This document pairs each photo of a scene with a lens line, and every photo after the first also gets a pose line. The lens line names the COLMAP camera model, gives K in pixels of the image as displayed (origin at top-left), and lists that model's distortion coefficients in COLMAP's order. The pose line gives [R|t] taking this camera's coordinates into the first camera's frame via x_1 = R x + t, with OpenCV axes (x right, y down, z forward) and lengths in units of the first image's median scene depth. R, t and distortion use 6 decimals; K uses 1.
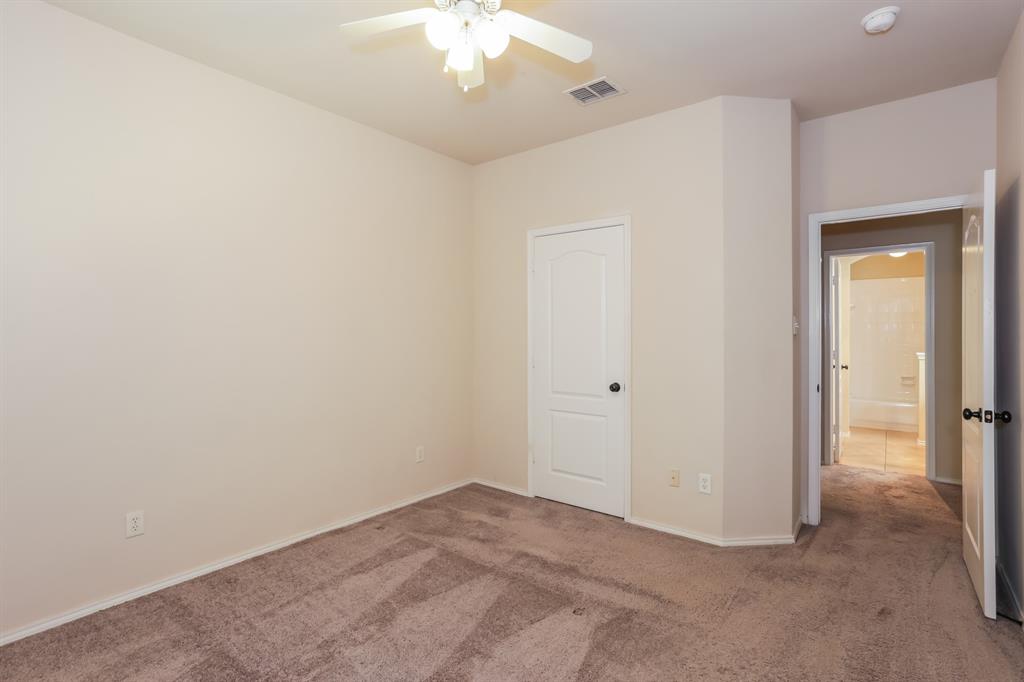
lens RADIAL K [[495.6, 0, 509.9], [0, 495.6, 333.6], [0, 0, 1]] dist [-0.048485, 0.012792]
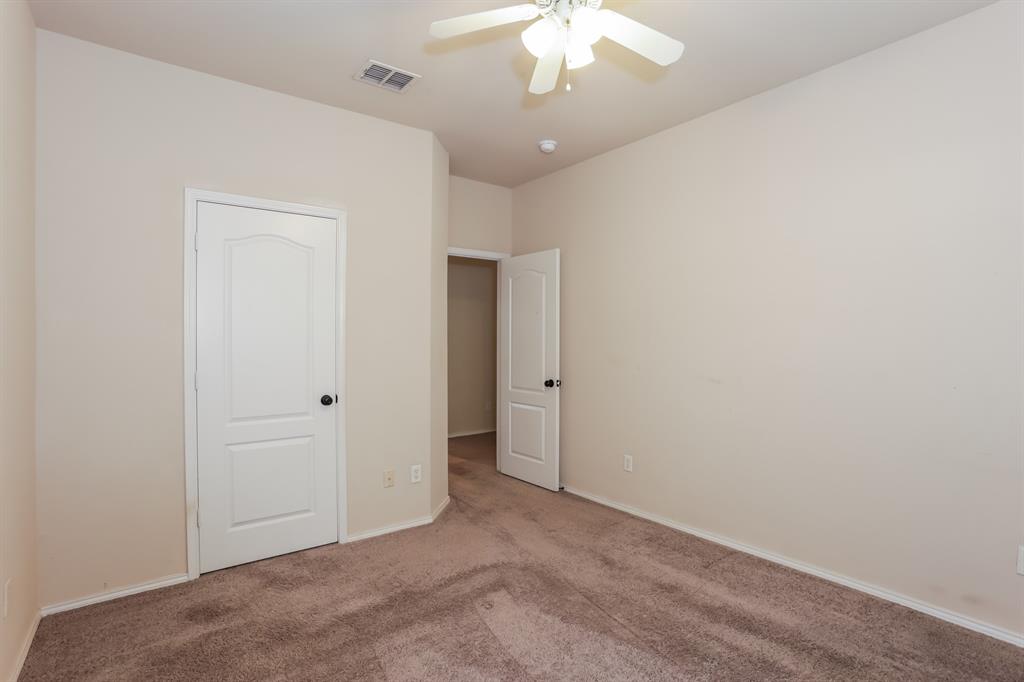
lens RADIAL K [[495.6, 0, 508.4], [0, 495.6, 345.1], [0, 0, 1]] dist [-0.048485, 0.012792]
pose [[0.228212, -0.015523, 0.973488, -0.591735], [0.001915, 0.999878, 0.015494, -0.003611], [-0.973610, -0.001672, 0.228213, 0.495406]]
